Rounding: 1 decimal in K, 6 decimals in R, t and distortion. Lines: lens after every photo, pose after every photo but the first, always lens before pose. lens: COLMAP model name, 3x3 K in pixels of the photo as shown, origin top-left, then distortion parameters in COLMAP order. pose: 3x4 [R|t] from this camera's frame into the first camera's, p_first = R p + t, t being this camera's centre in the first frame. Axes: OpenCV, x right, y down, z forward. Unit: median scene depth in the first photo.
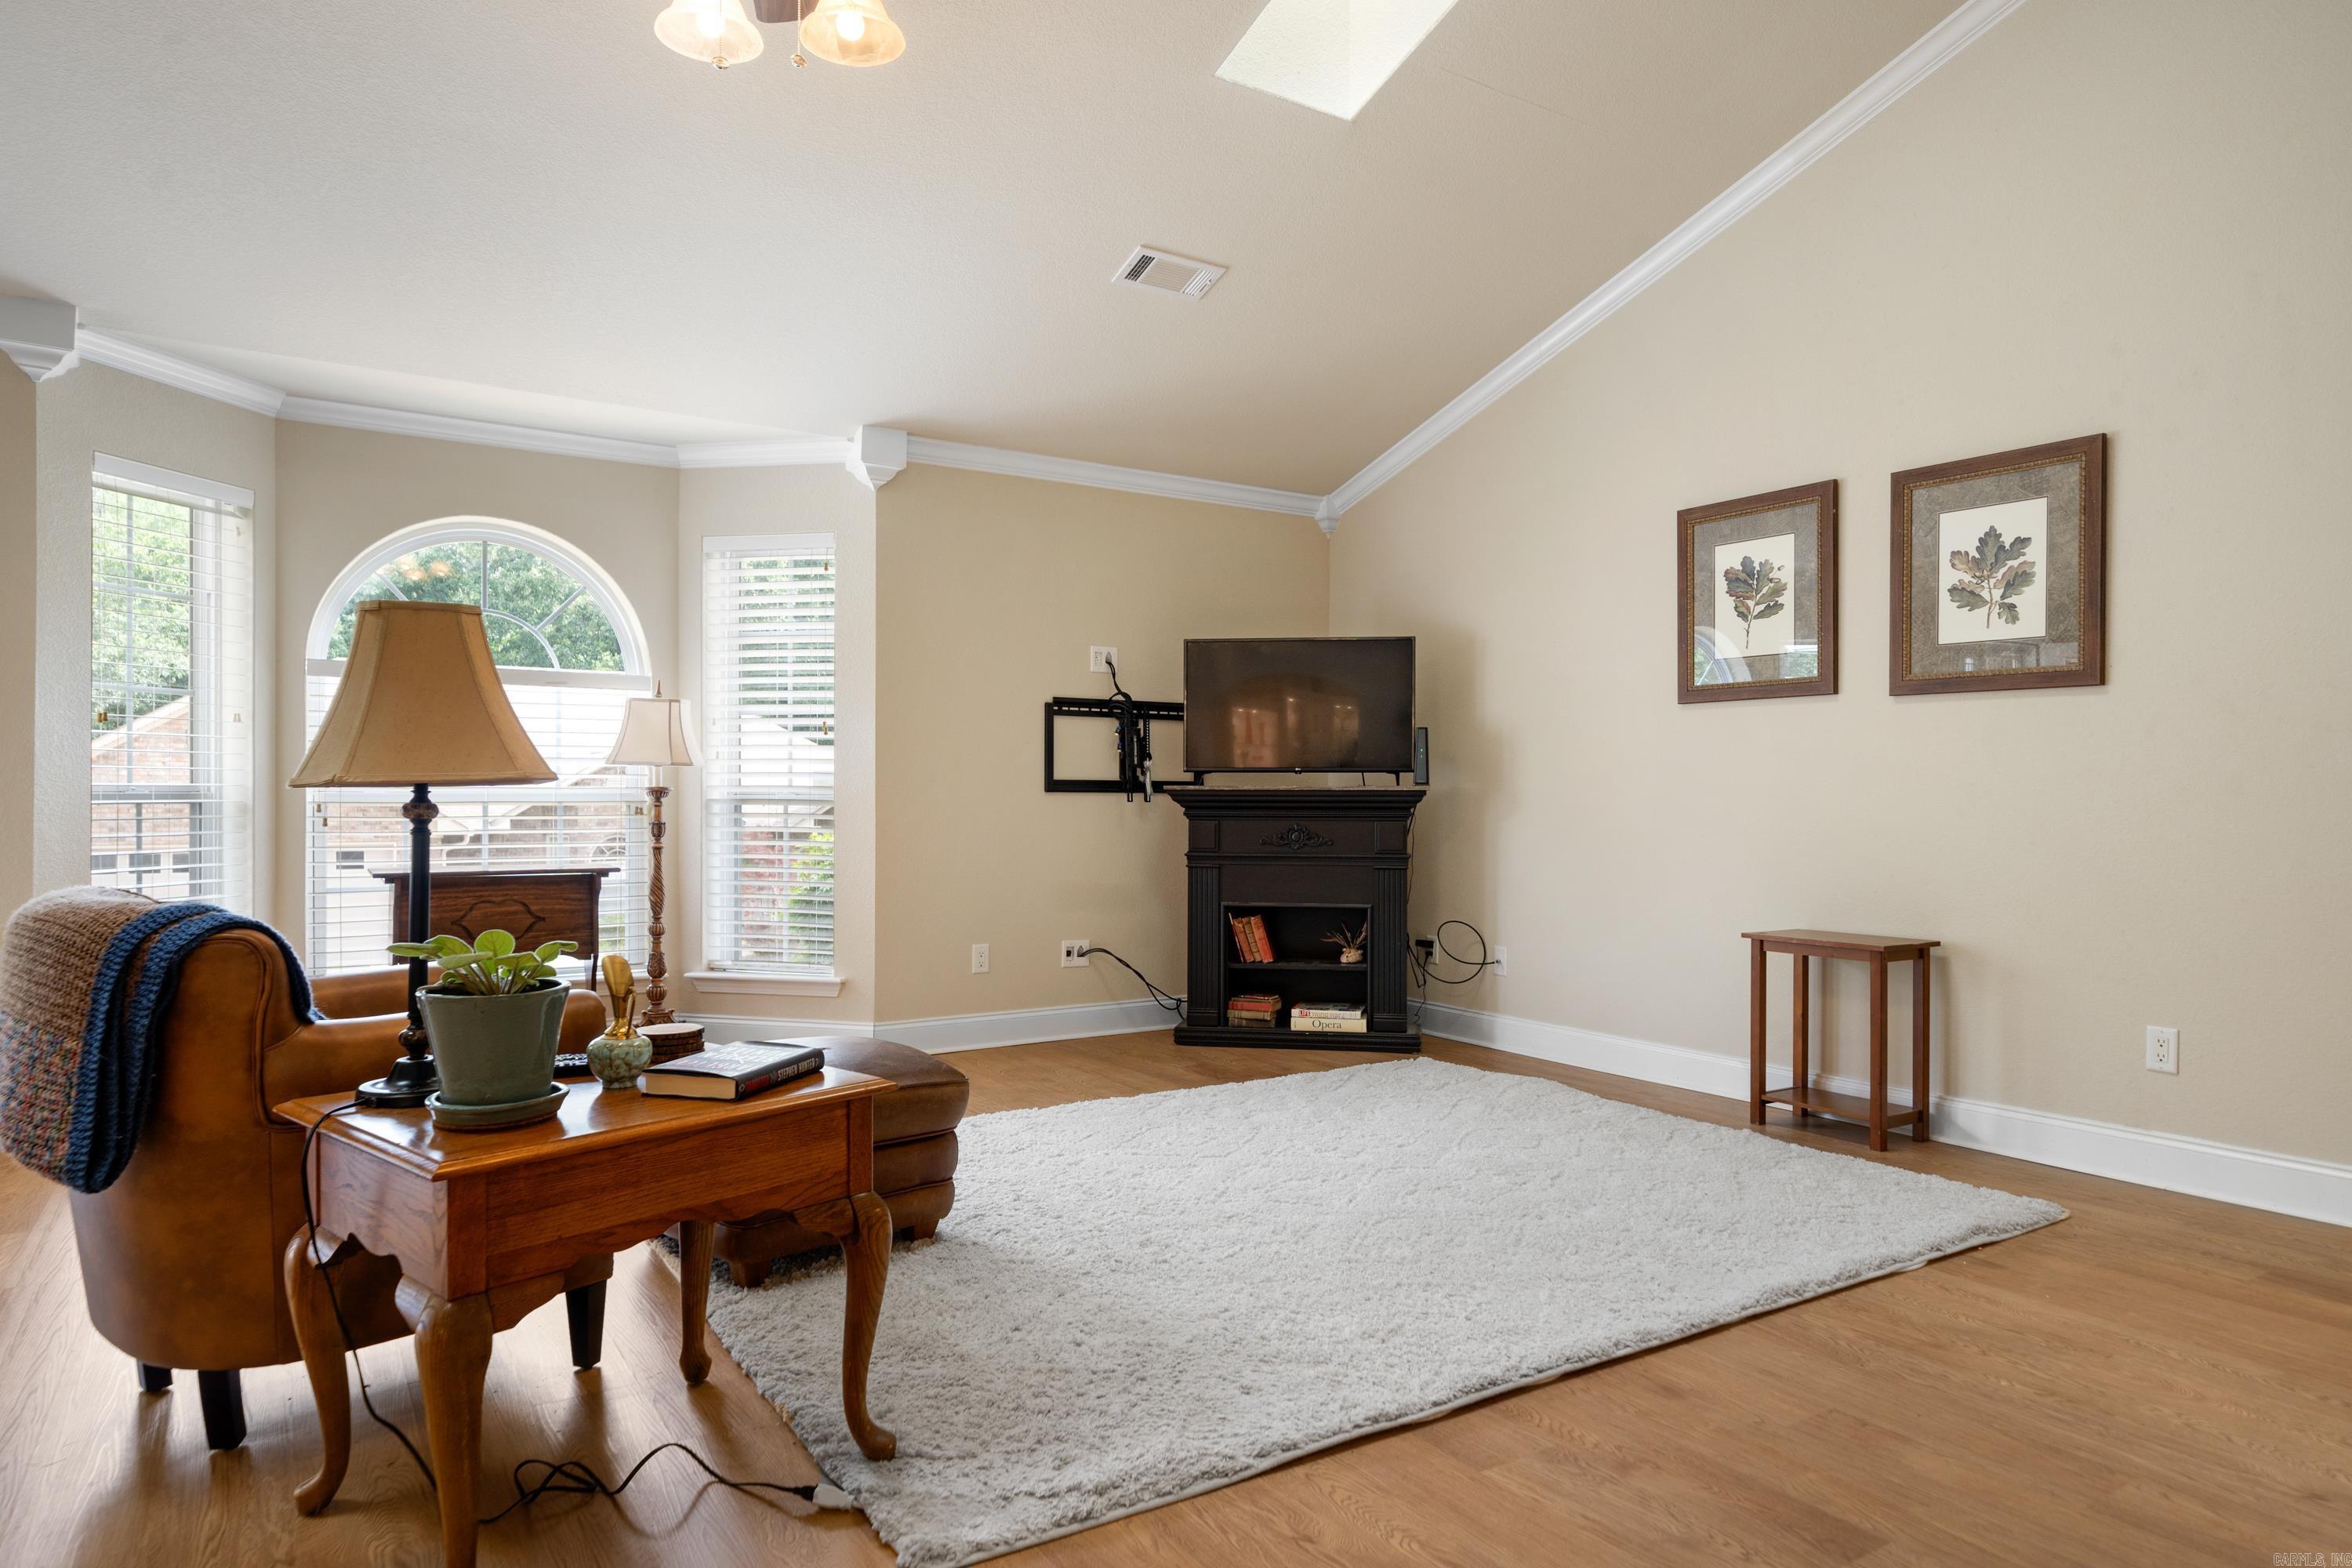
lens RADIAL K [[1413.7, 0, 1170.8], [0, 1413.7, 802.8], [0, 0, 1]] dist [0.001482, 0.000922]
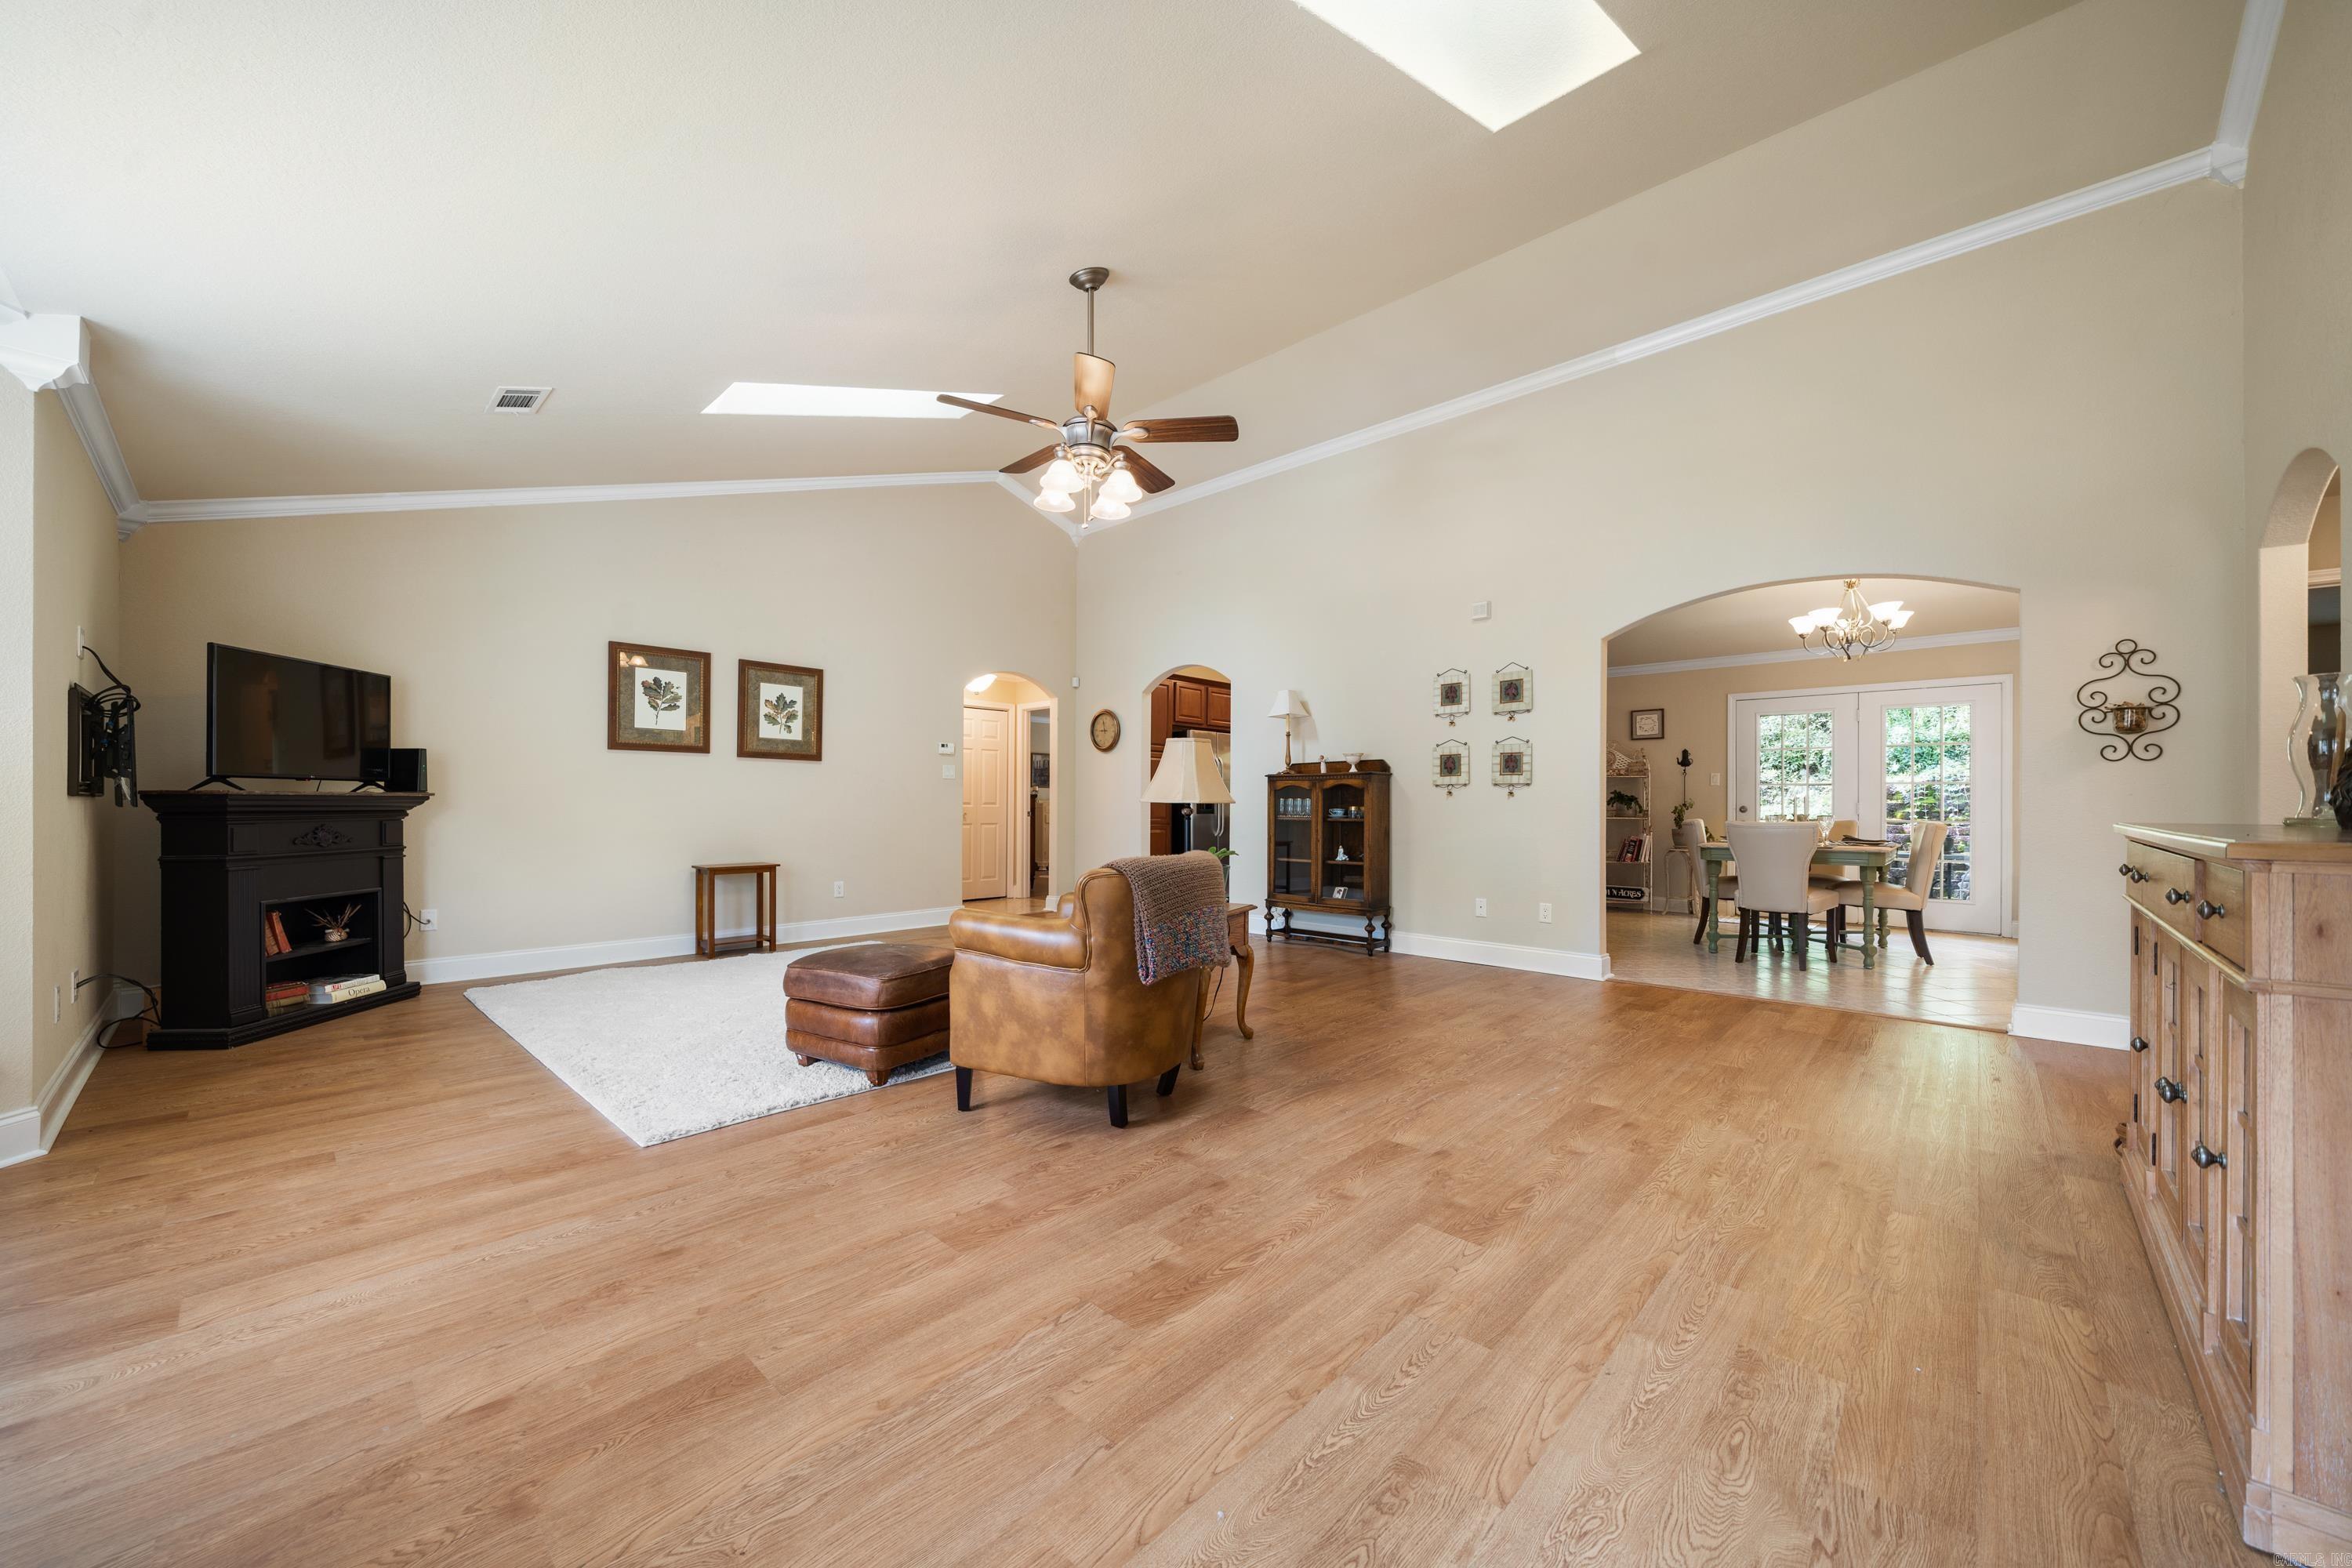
lens RADIAL K [[863.7, 0, 1162.4], [0, 863.7, 798.6], [0, 0, 1]] dist [0.000749, -0.000015]
pose [[-0.233611, 0.000885, 0.972330, -0.900721], [-0.000422, 0.999999, -0.001011, -0.007117], [-0.972330, -0.000647, -0.233611, 0.601257]]
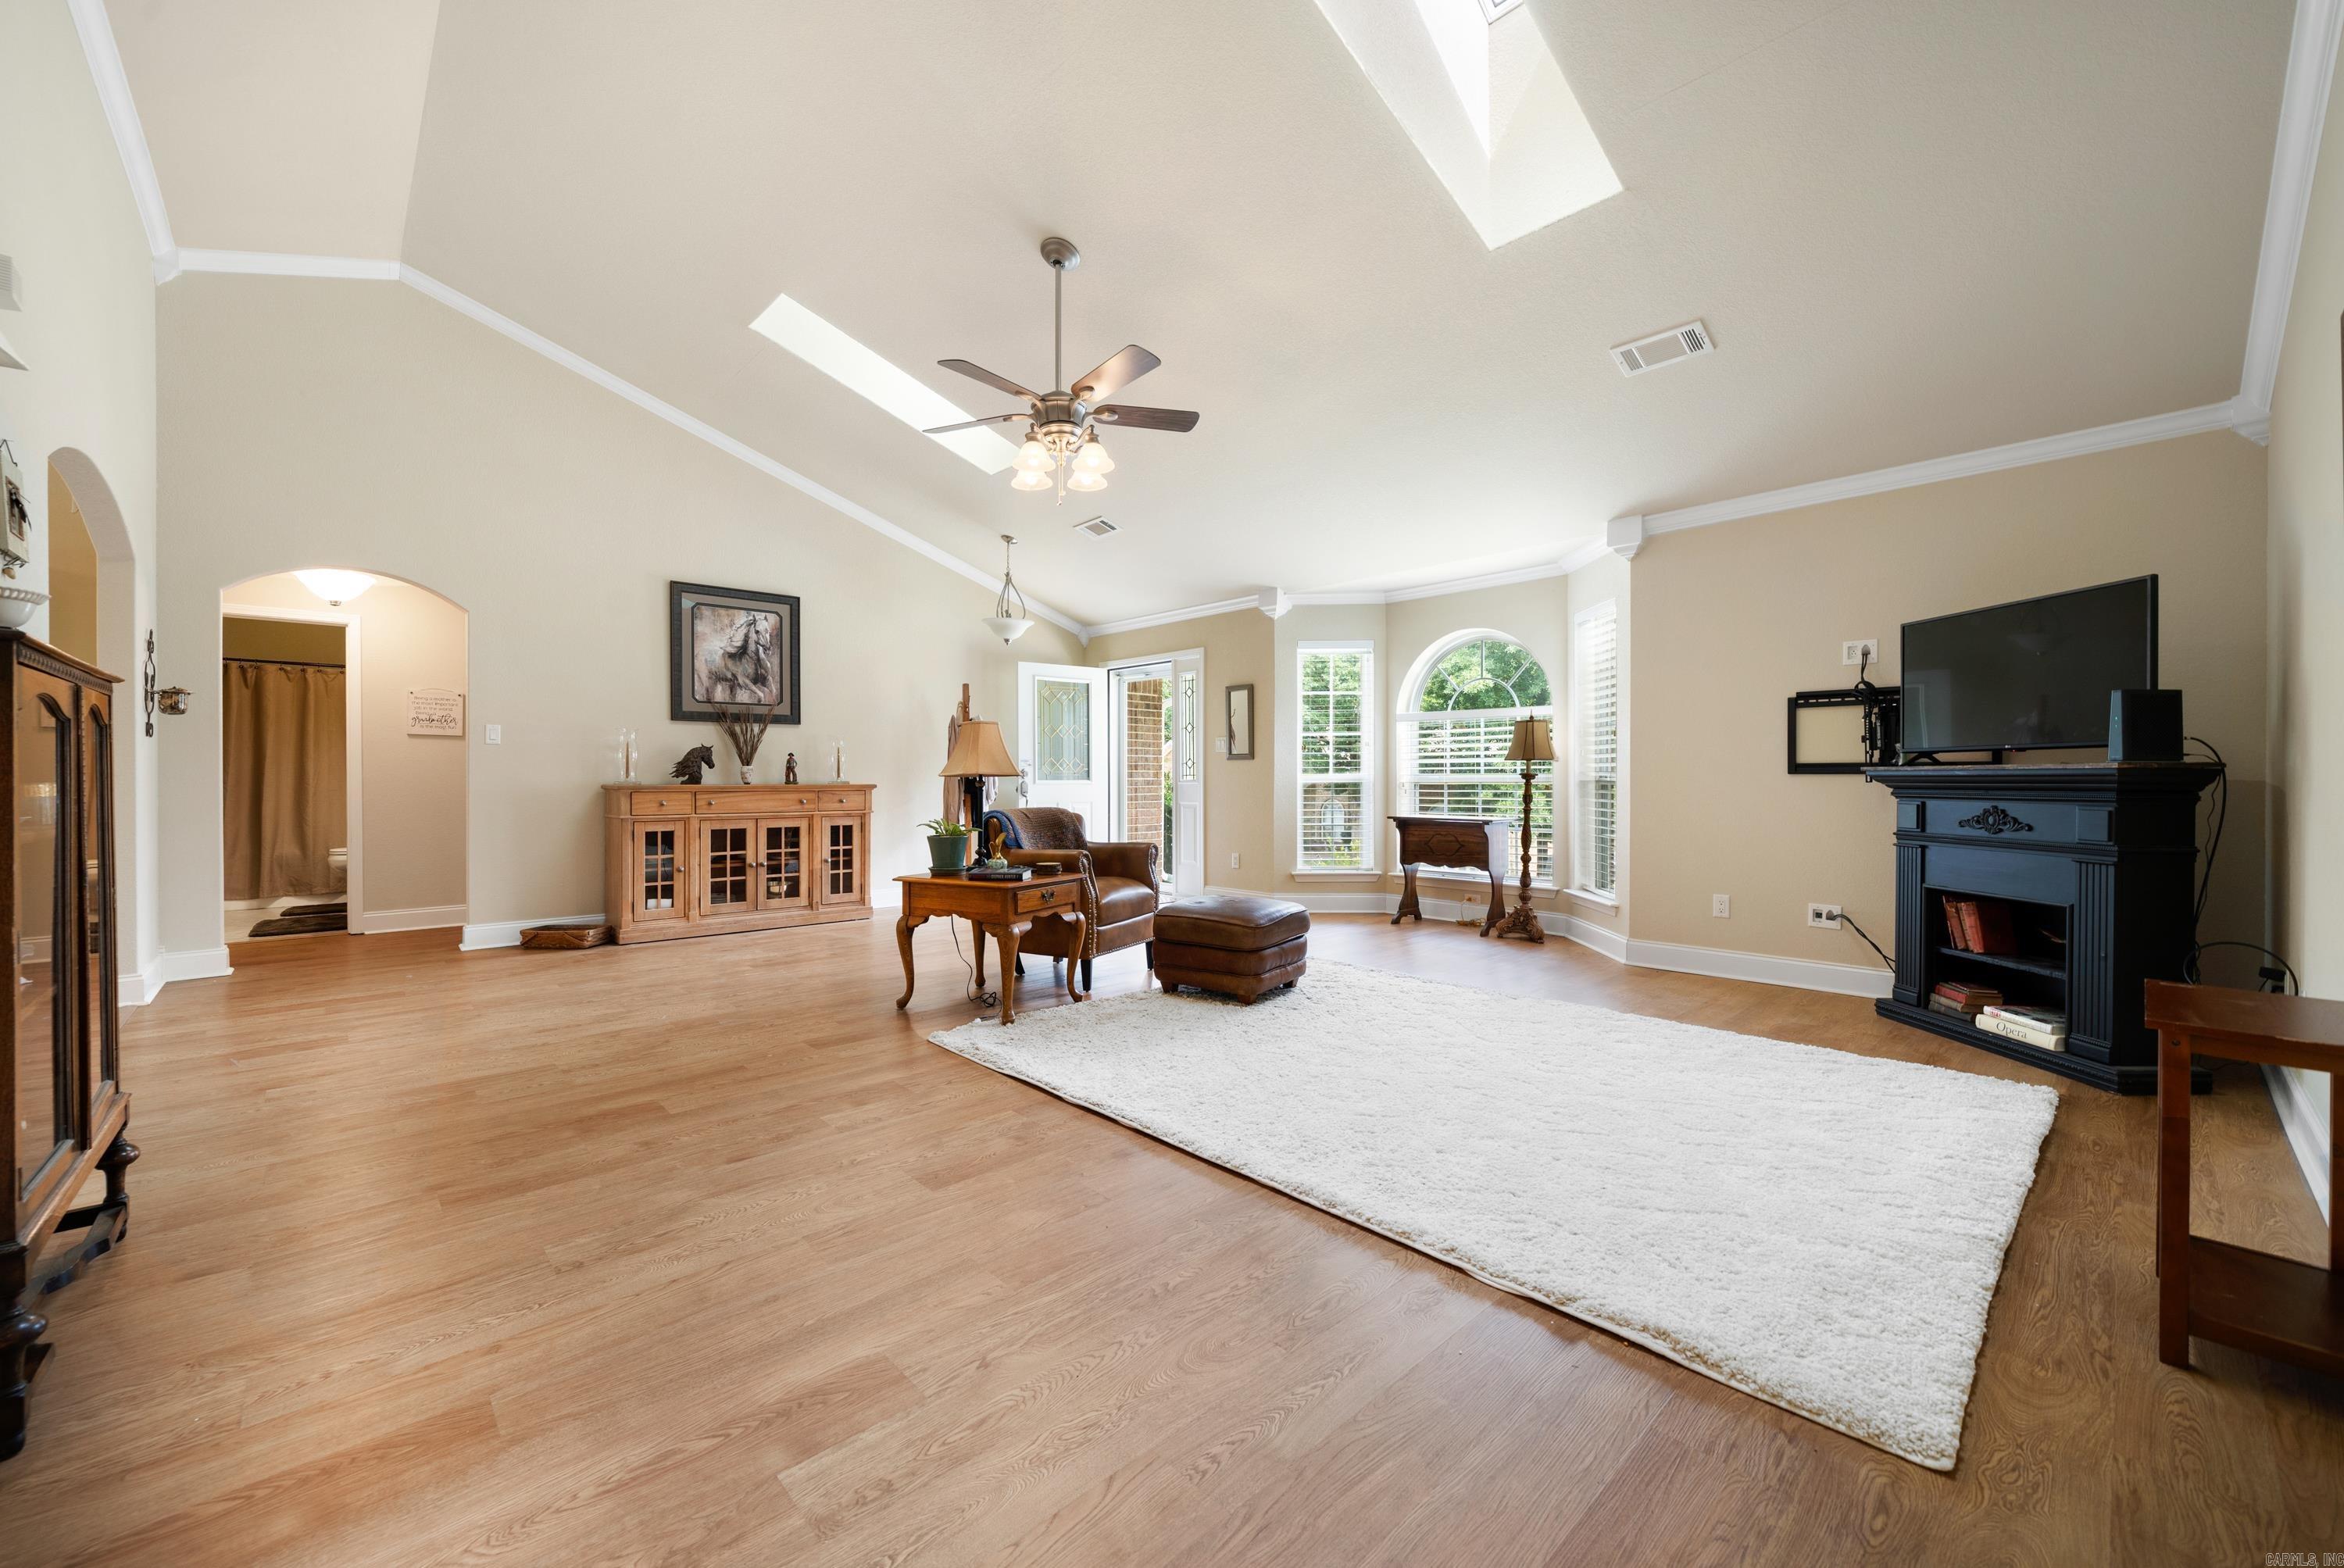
lens RADIAL K [[916.5, 0, 1179.9], [0, 916.5, 781.7], [0, 0, 1]] dist [-0.005731, 0.000282]
pose [[0.184901, -0.000283, -0.982757, 0.687681], [-0.004018, 0.999991, -0.001044, 0.001919], [0.982749, 0.004141, 0.184898, 0.441311]]
